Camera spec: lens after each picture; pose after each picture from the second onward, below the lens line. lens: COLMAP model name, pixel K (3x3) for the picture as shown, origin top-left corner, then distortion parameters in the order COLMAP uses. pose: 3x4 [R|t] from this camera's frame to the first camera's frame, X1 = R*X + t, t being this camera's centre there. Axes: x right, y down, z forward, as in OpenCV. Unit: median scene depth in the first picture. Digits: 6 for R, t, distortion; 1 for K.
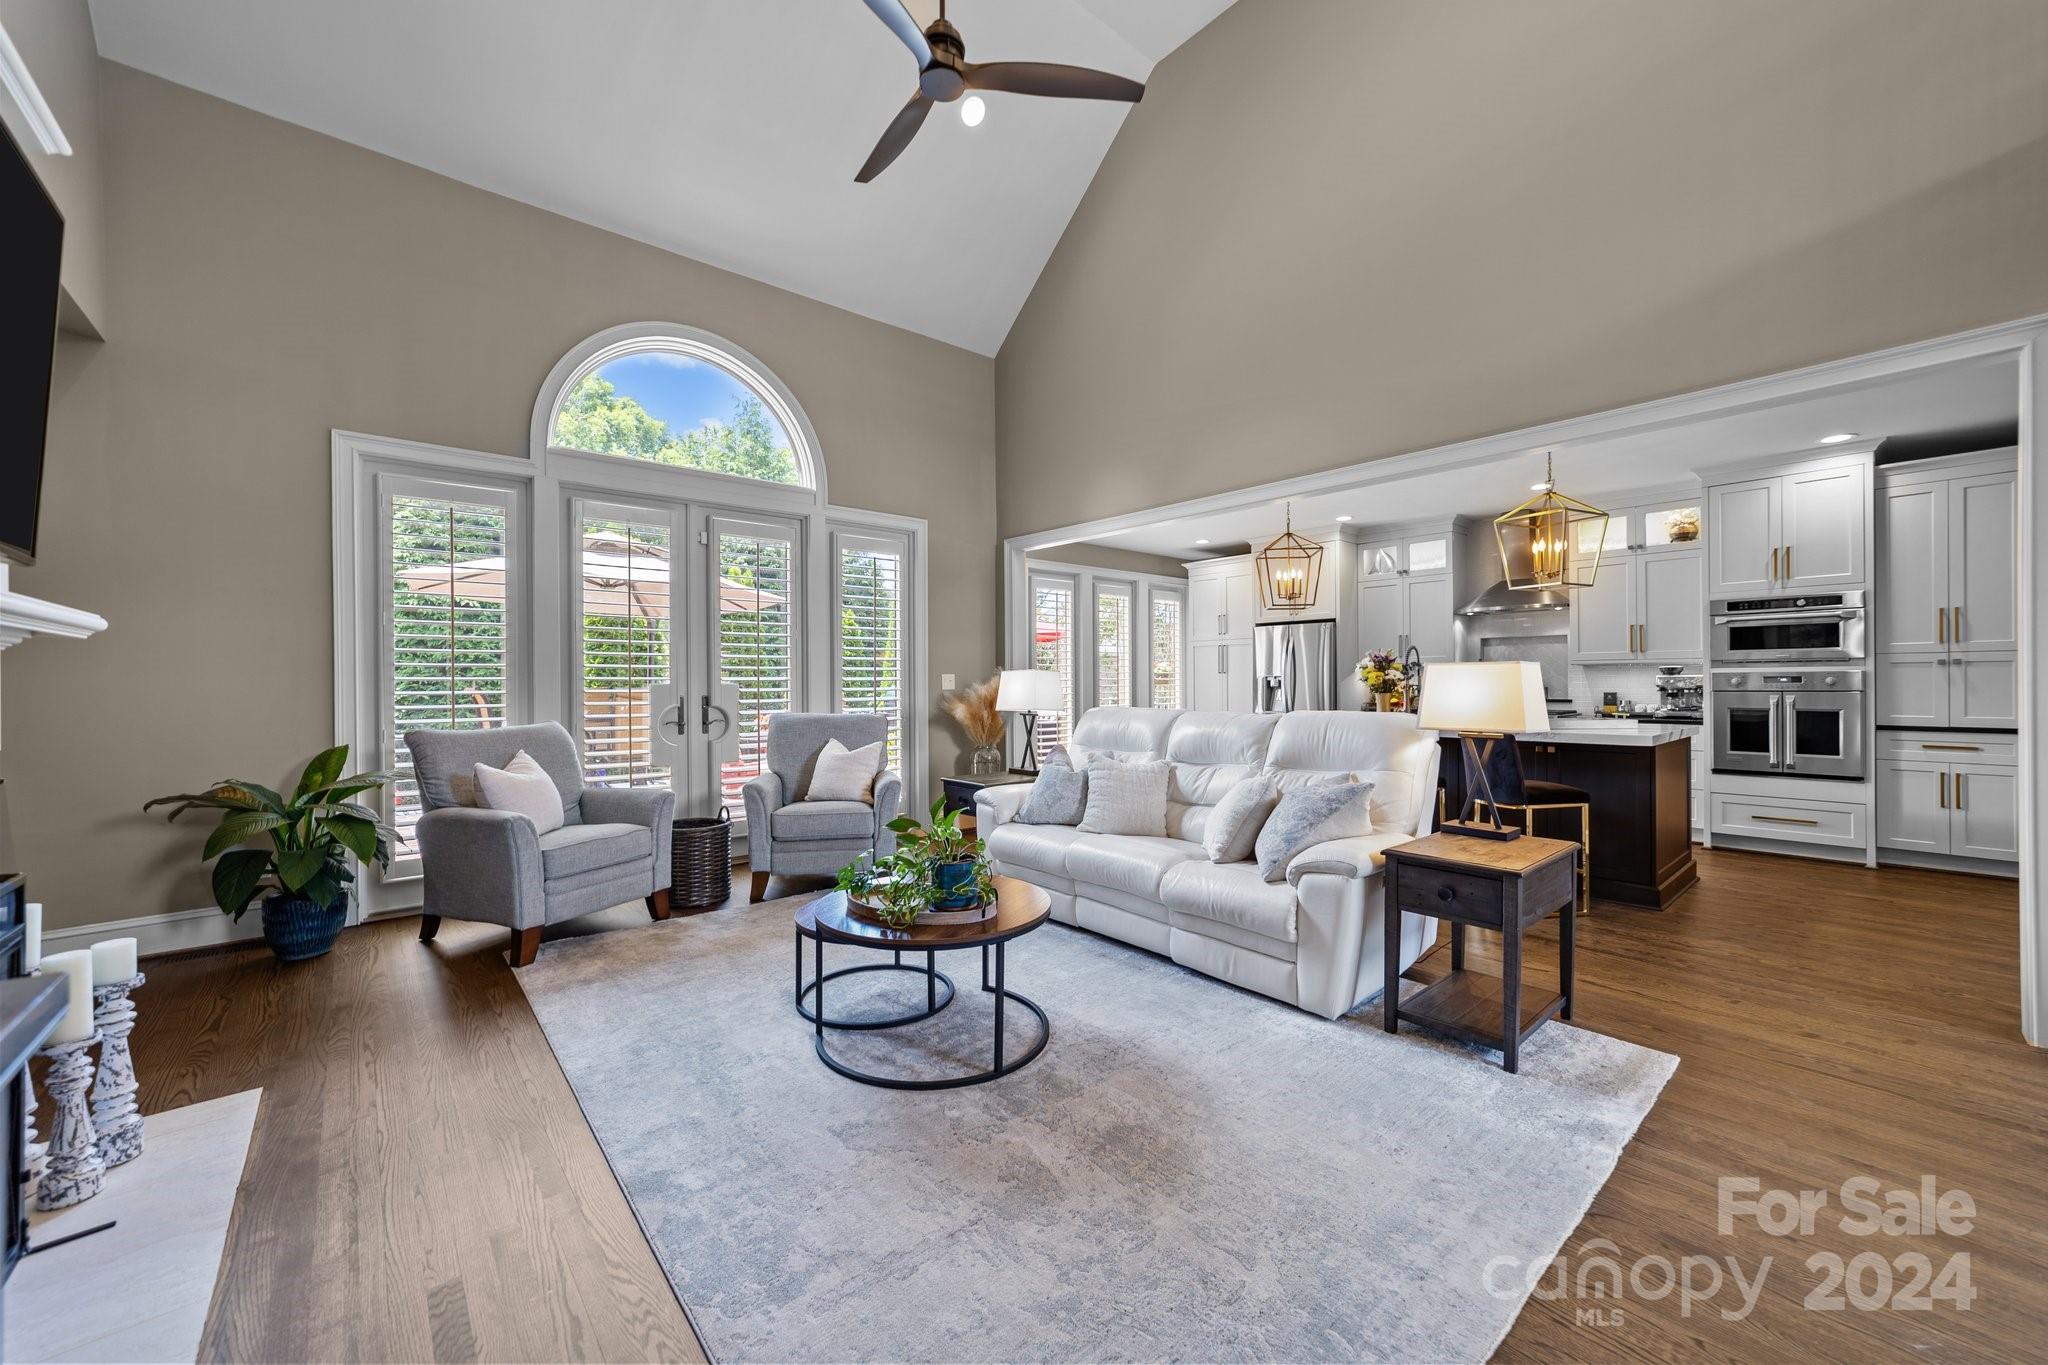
lens RADIAL K [[788.0, 0, 1010.6], [0, 788.0, 681.8], [0, 0, 1]] dist [-0.014276, 0.005911]
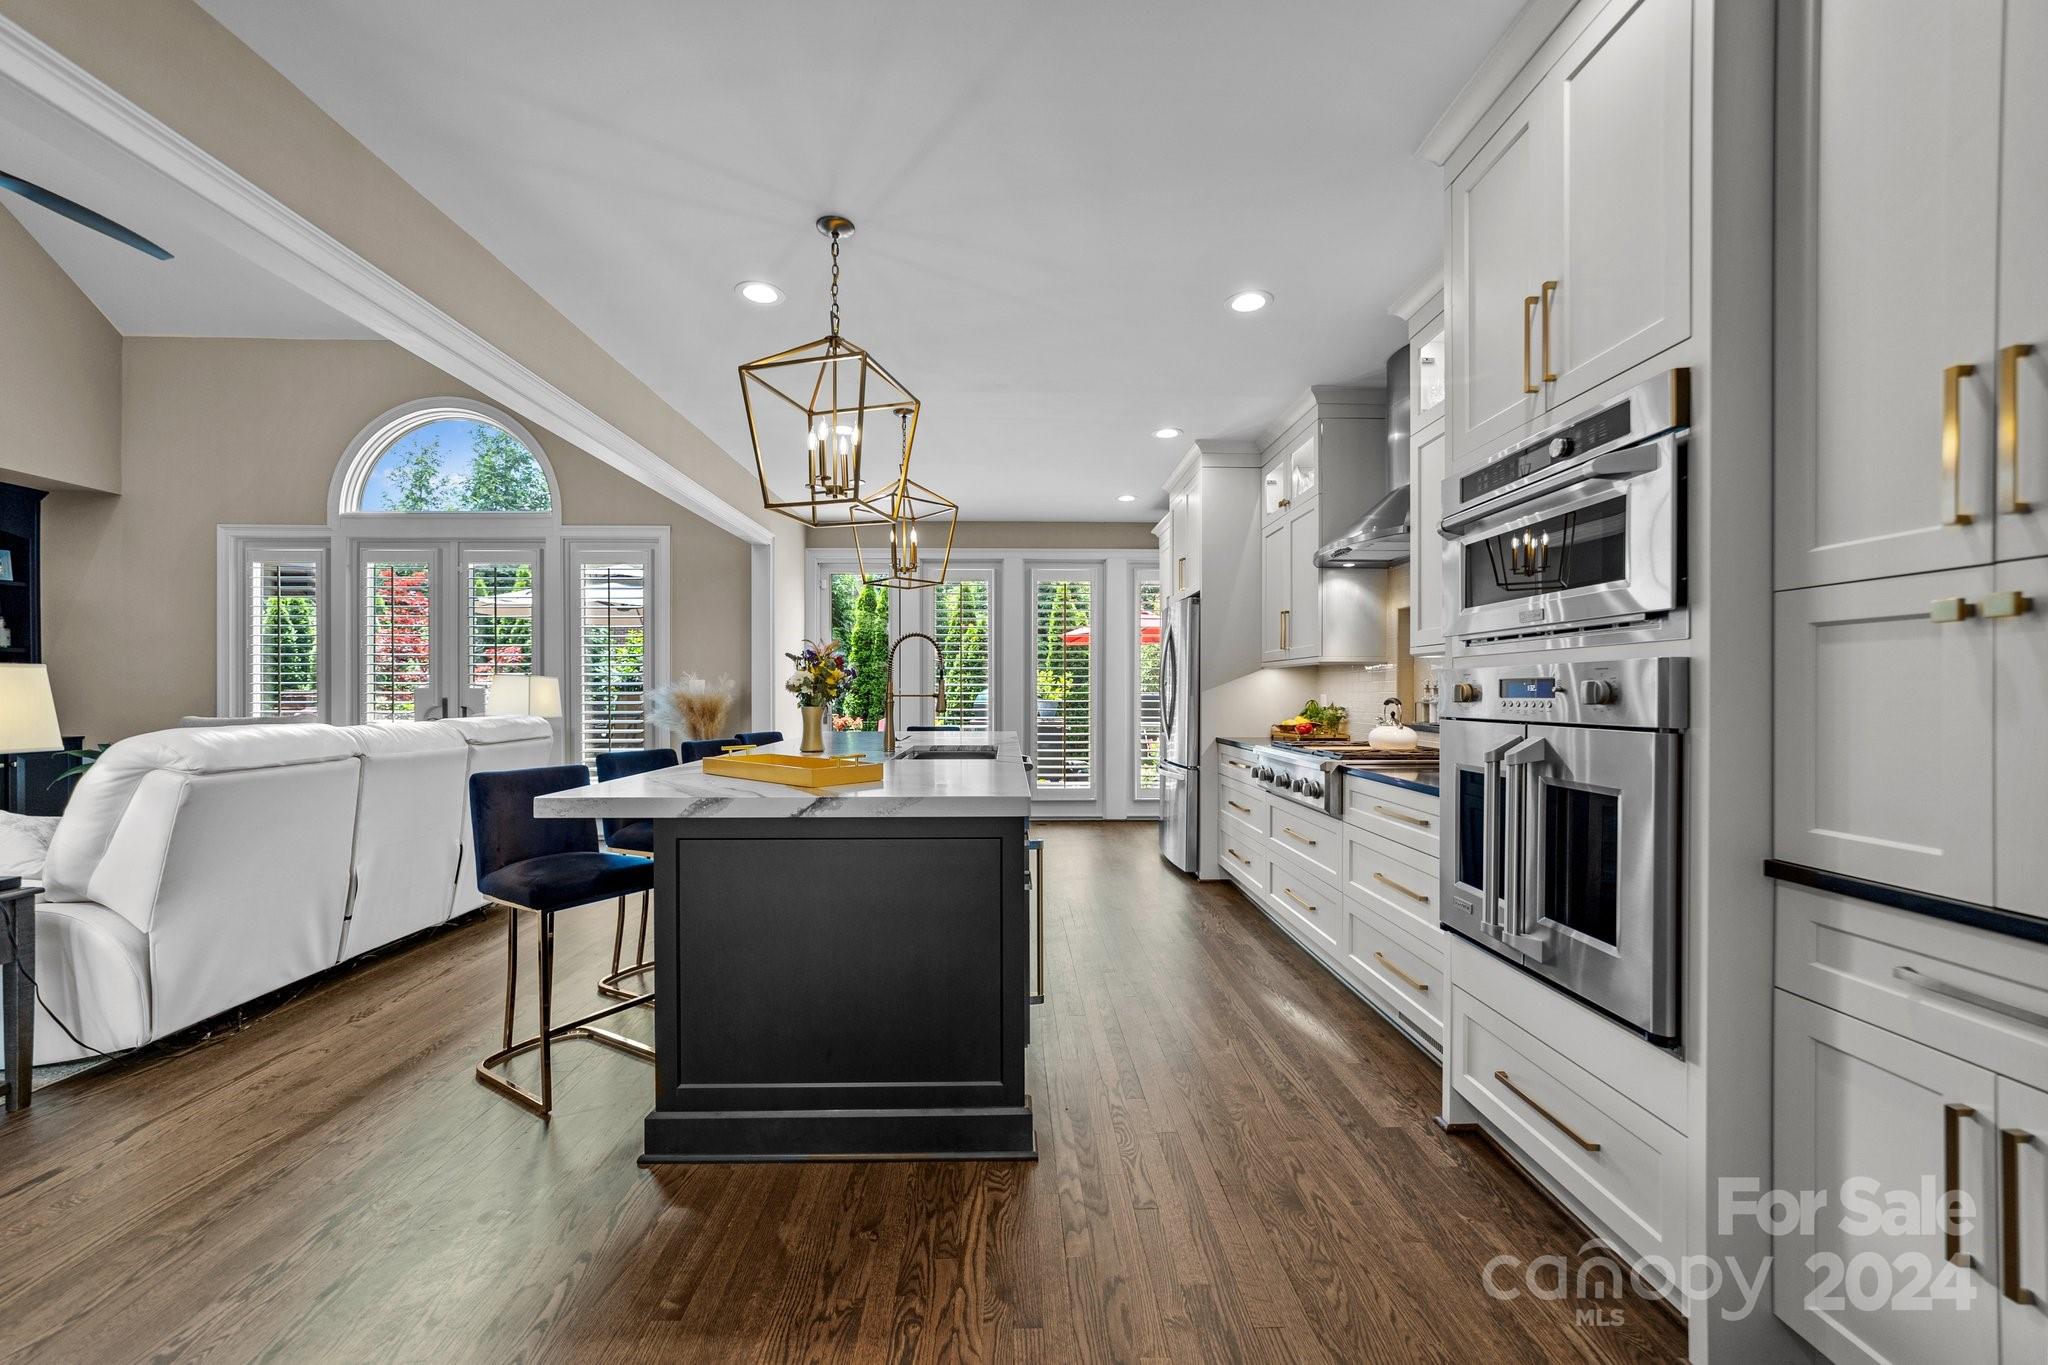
lens RADIAL K [[788.0, 0, 1024.7], [0, 788.0, 691.4], [0, 0, 1]] dist [-0.014276, 0.005911]
pose [[0.774198, 0.006574, -0.632909, 1.047851], [-0.004531, 0.999978, 0.004844, -0.002043], [0.632927, -0.000883, 0.774211, 0.613244]]
